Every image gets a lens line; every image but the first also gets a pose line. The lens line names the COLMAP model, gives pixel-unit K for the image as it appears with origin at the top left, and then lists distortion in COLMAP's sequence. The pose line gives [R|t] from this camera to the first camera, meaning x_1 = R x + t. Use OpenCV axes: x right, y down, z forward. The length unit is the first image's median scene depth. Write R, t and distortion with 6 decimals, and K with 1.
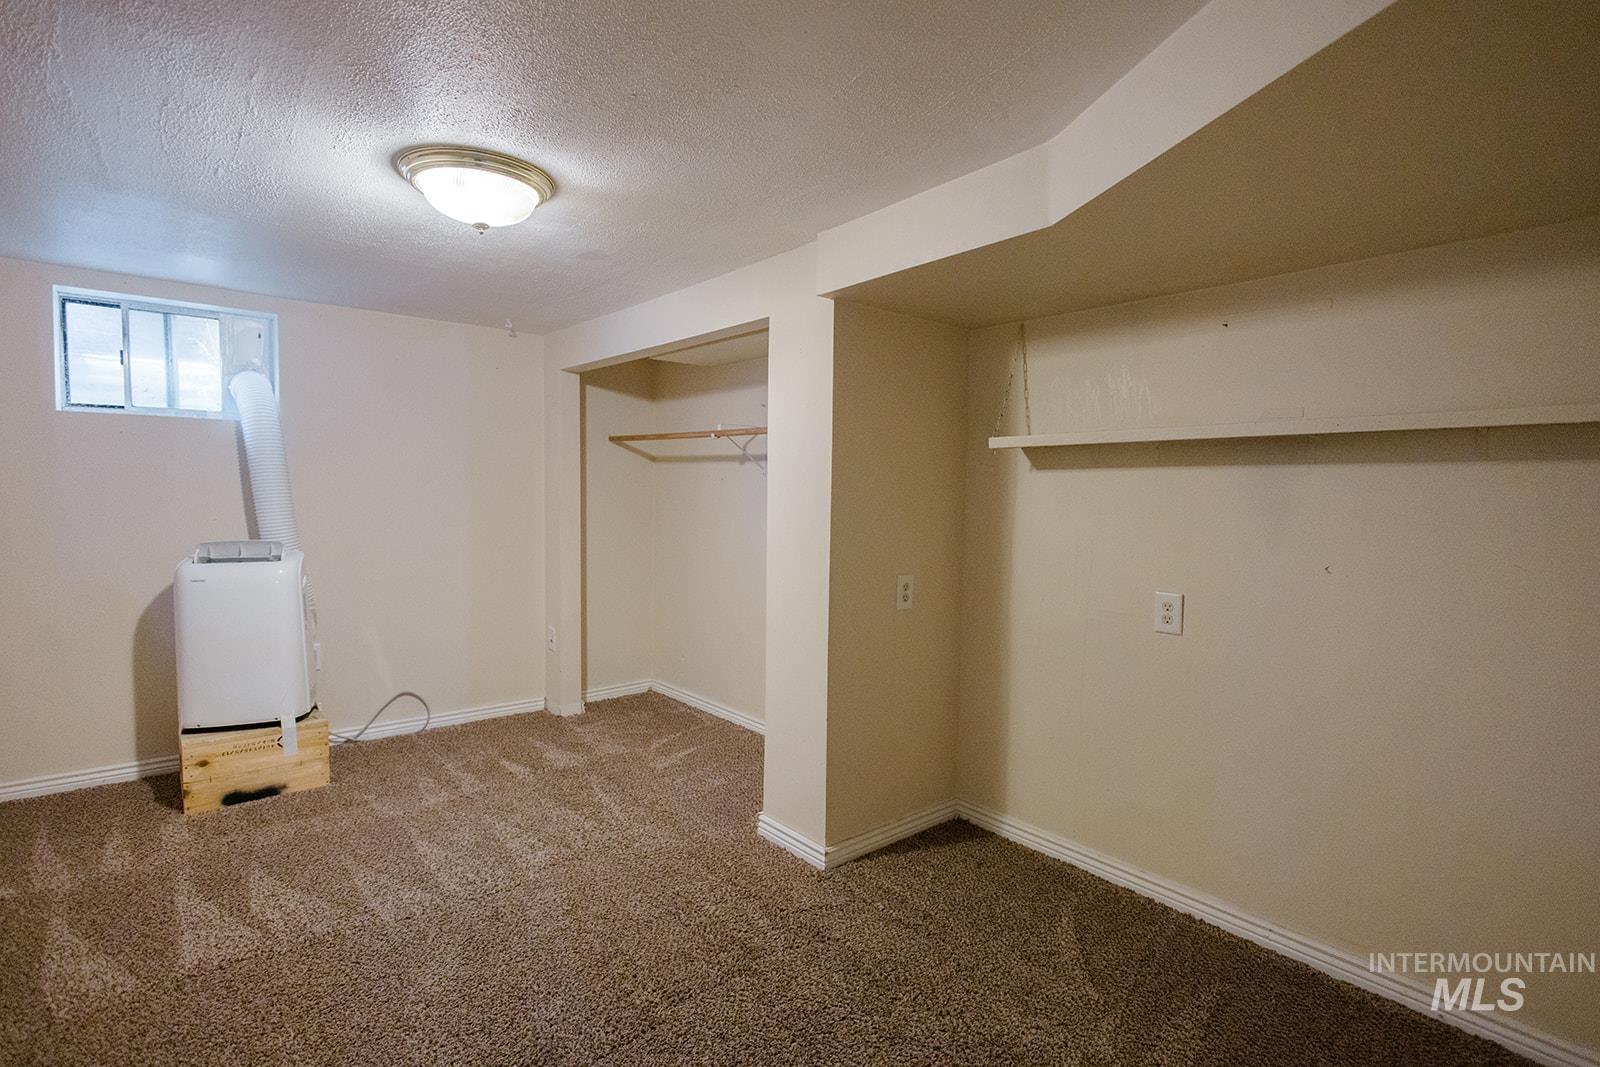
lens RADIAL K [[765.6, 0, 800.0], [0, 765.6, 533.5], [0, 0, 1]] dist [0.004420, 0.000305]
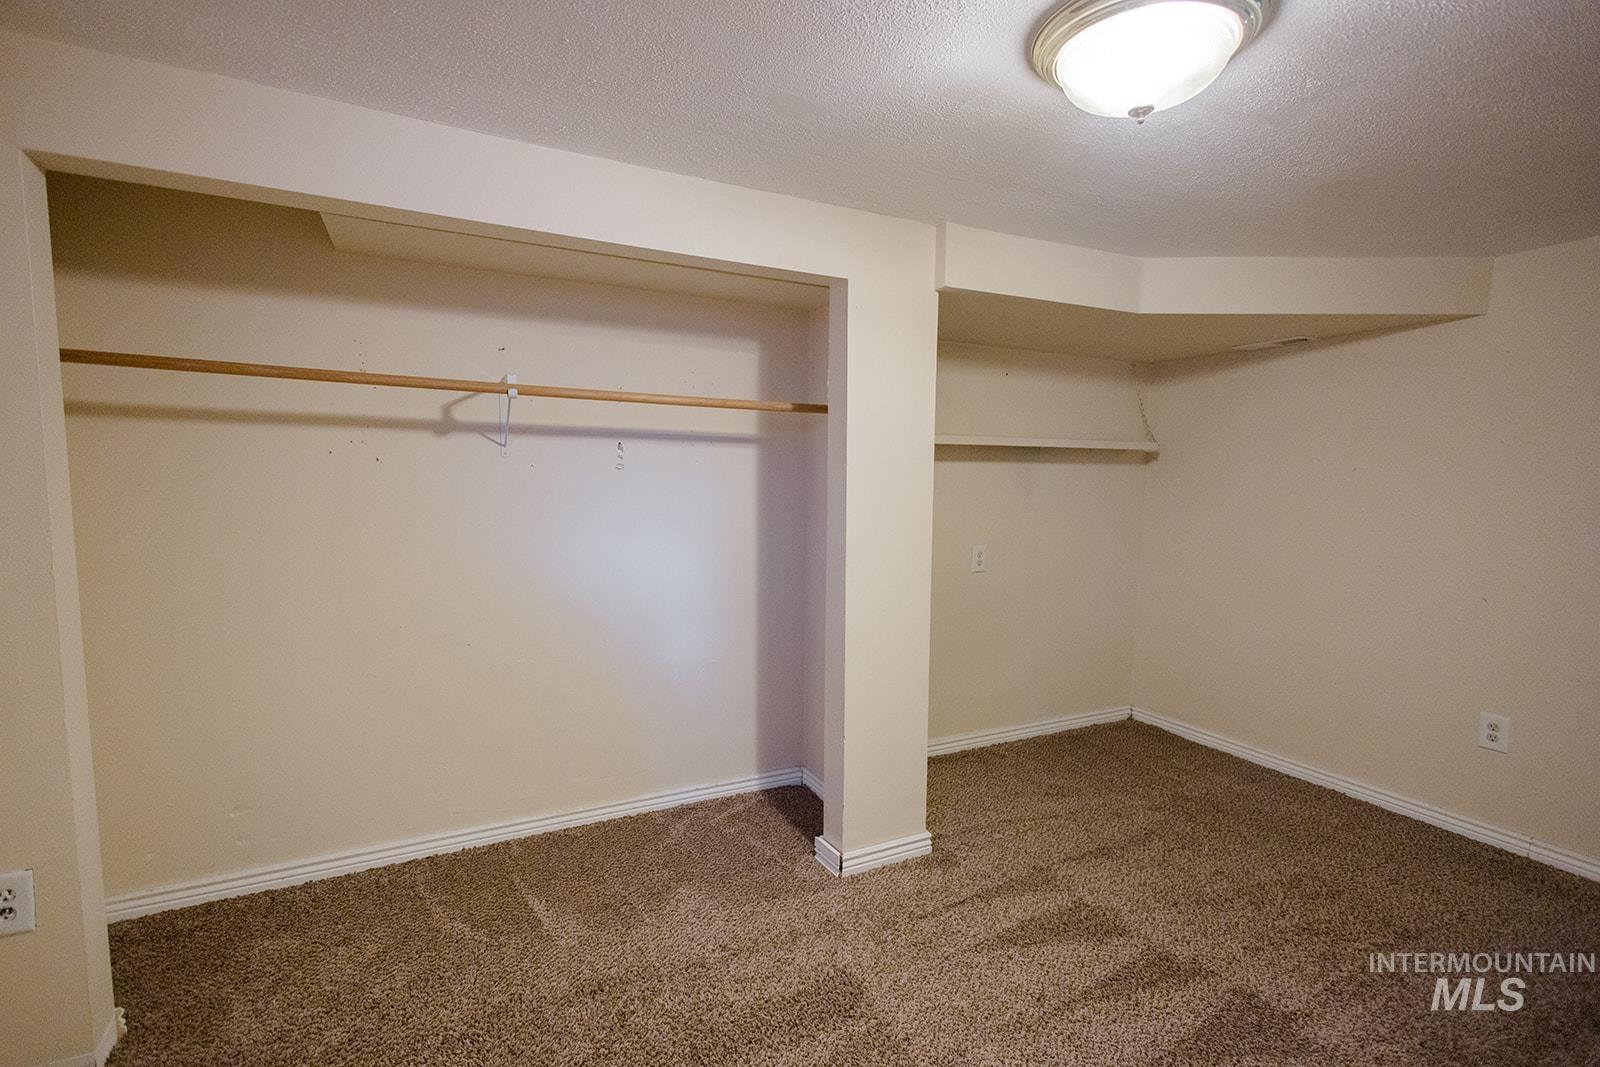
lens RADIAL K [[741.7, 0, 800.0], [0, 741.7, 533.5], [0, 0, 1]] dist [0.002750, -0.000247]
pose [[0.228388, -0.095728, 0.968853, -0.732355], [0.044502, 0.995140, 0.087835, -0.064970], [-0.972553, 0.023056, 0.231538, 0.726141]]
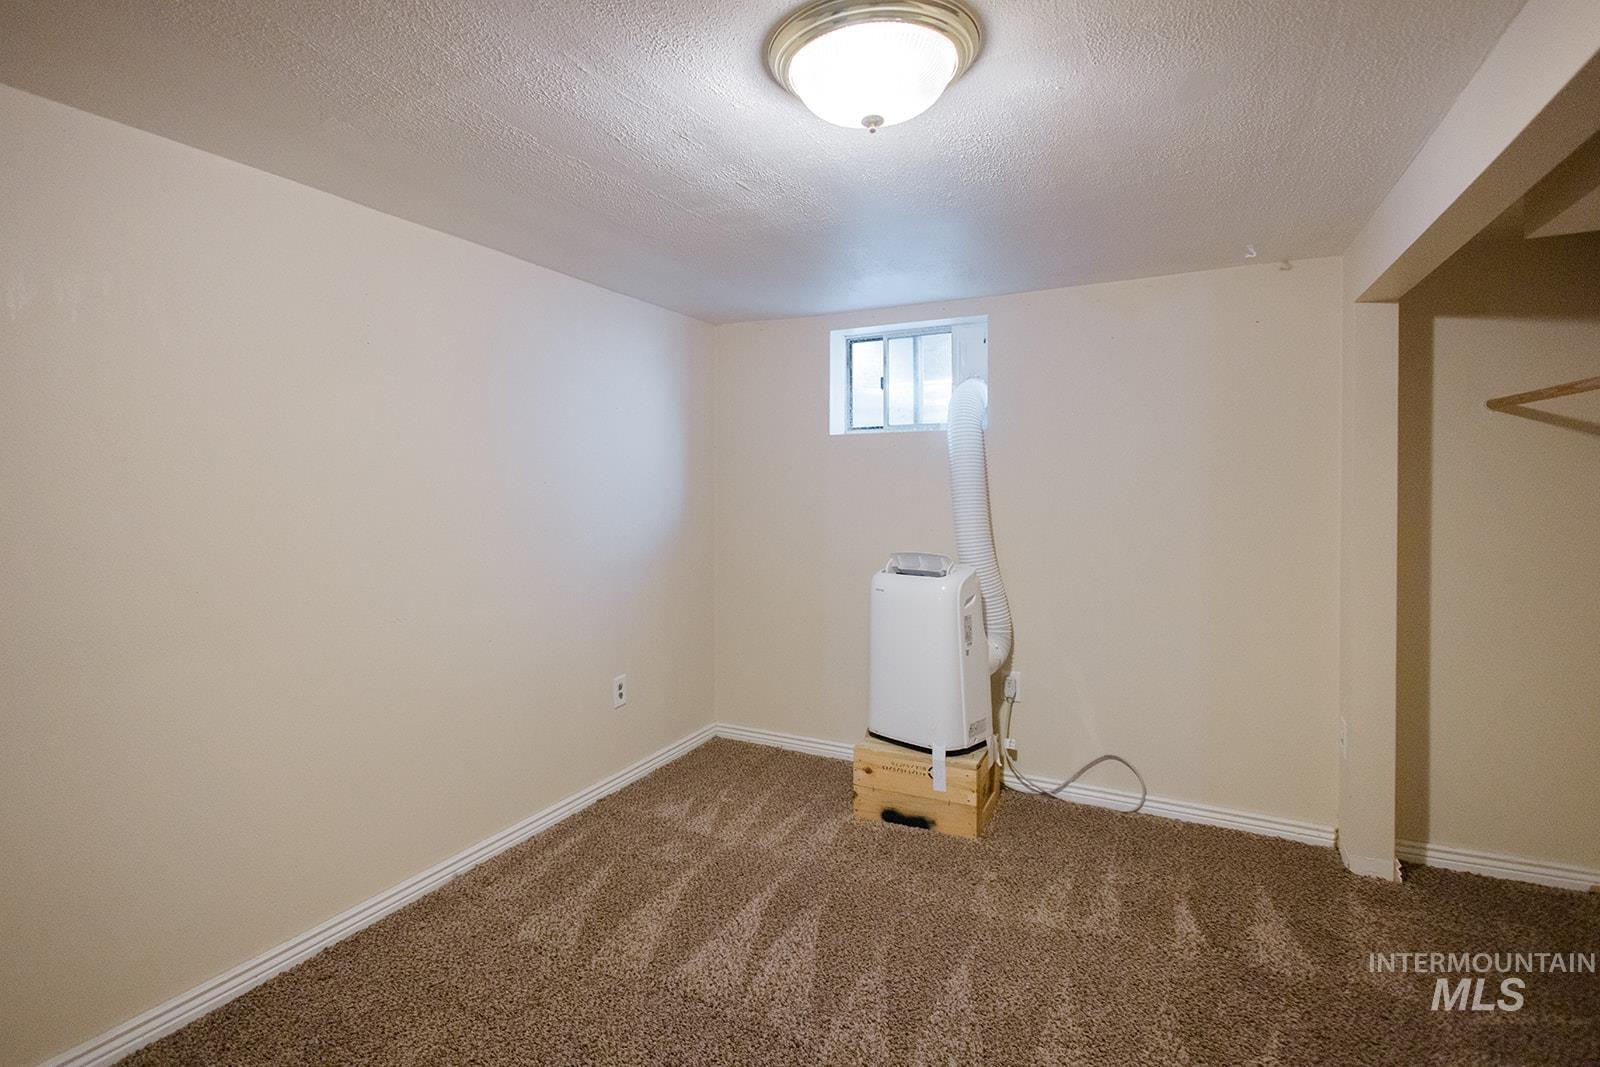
lens RADIAL K [[789.0, 0, 758.0], [0, 789.0, 502.0], [0, 0, 1]] dist [0.004797, 0.000180]
pose [[0.367857, 0.002249, -0.929880, 0.126219], [-0.043310, 0.998953, -0.014718, -0.030527], [0.928873, 0.045687, 0.367569, 0.416246]]
